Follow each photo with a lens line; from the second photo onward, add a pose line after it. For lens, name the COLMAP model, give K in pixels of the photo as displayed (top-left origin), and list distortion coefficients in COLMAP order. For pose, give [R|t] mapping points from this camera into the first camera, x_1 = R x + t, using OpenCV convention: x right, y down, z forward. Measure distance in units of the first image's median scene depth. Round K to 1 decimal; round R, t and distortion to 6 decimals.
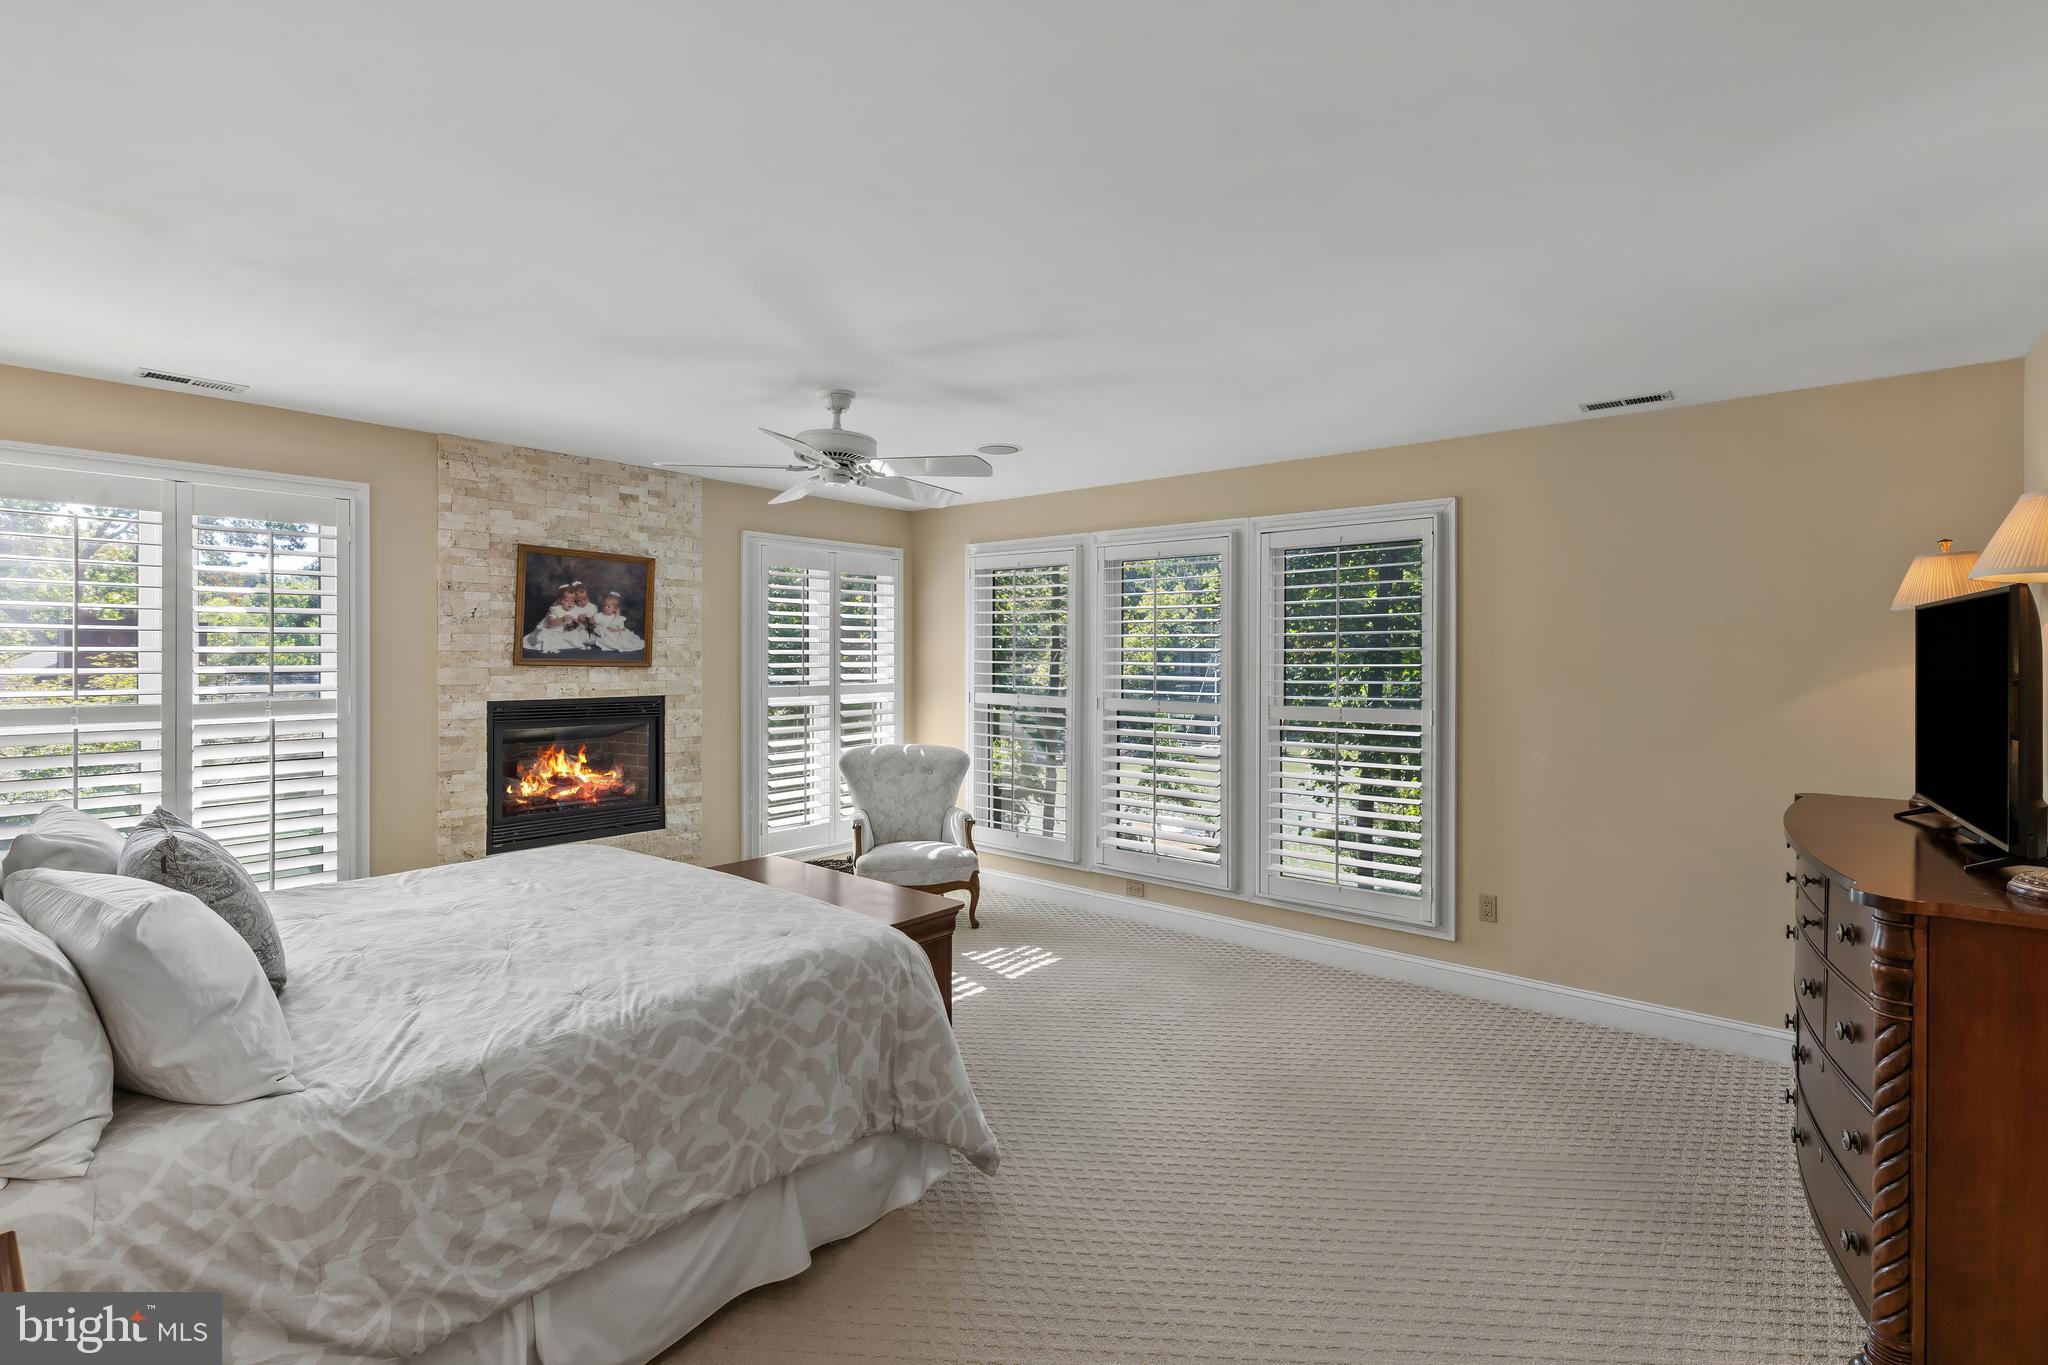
lens RADIAL K [[929.3, 0, 1021.4], [0, 929.3, 666.3], [0, 0, 1]] dist [0.001198, -0.000331]
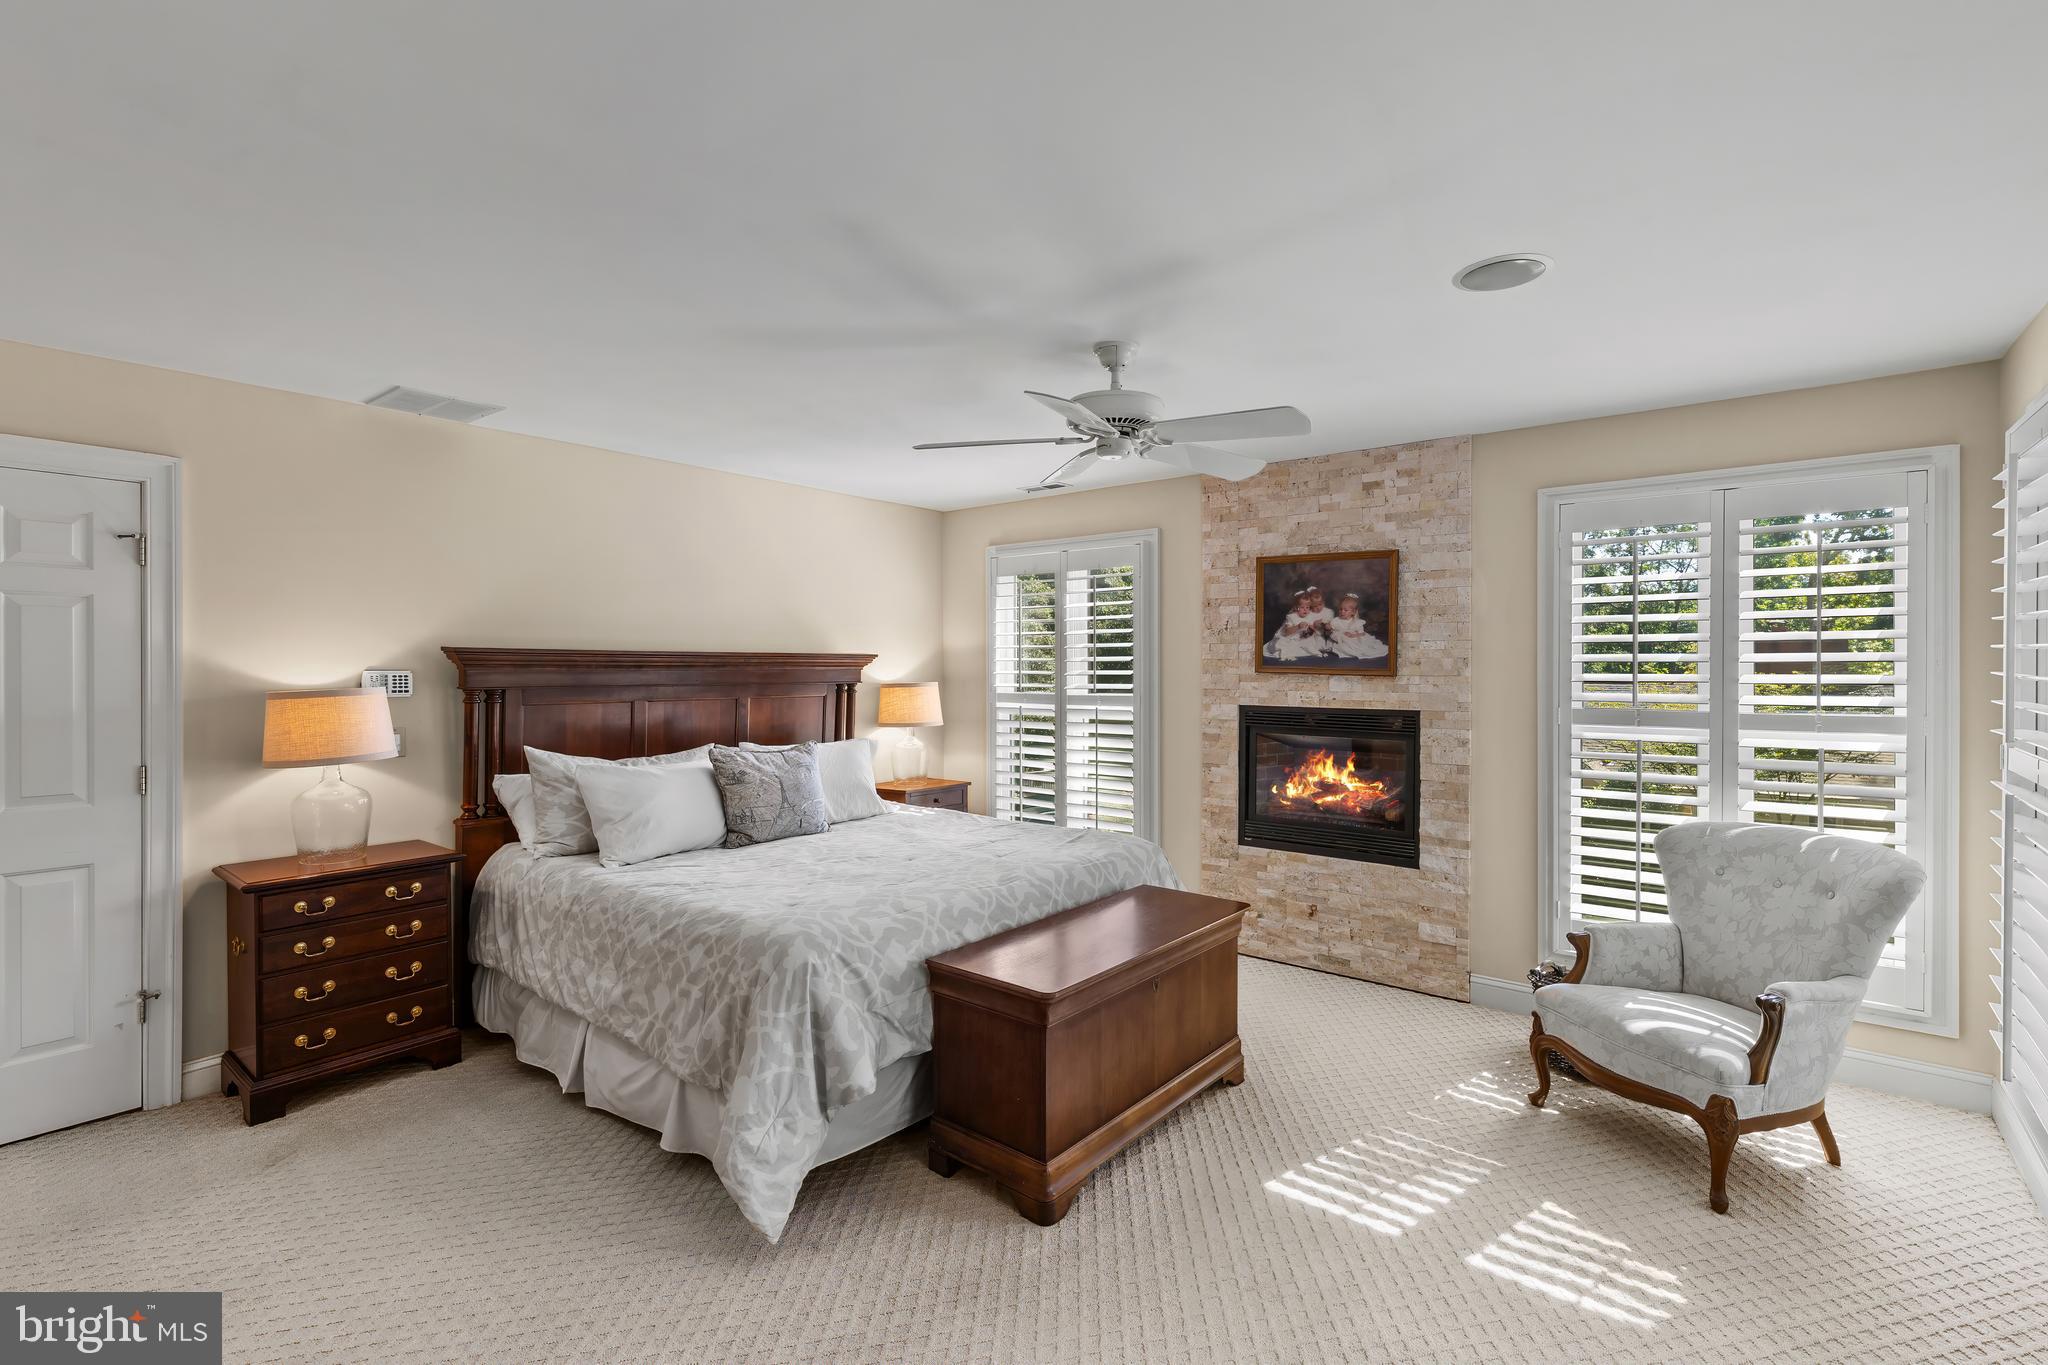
lens RADIAL K [[929.3, 0, 1021.4], [0, 929.3, 666.3], [0, 0, 1]] dist [0.001198, -0.000331]
pose [[0.021776, 0.000340, -0.999763, 0.476691], [-0.012057, 0.999927, 0.000078, -0.004560], [0.999690, 0.012052, 0.021778, 0.667783]]
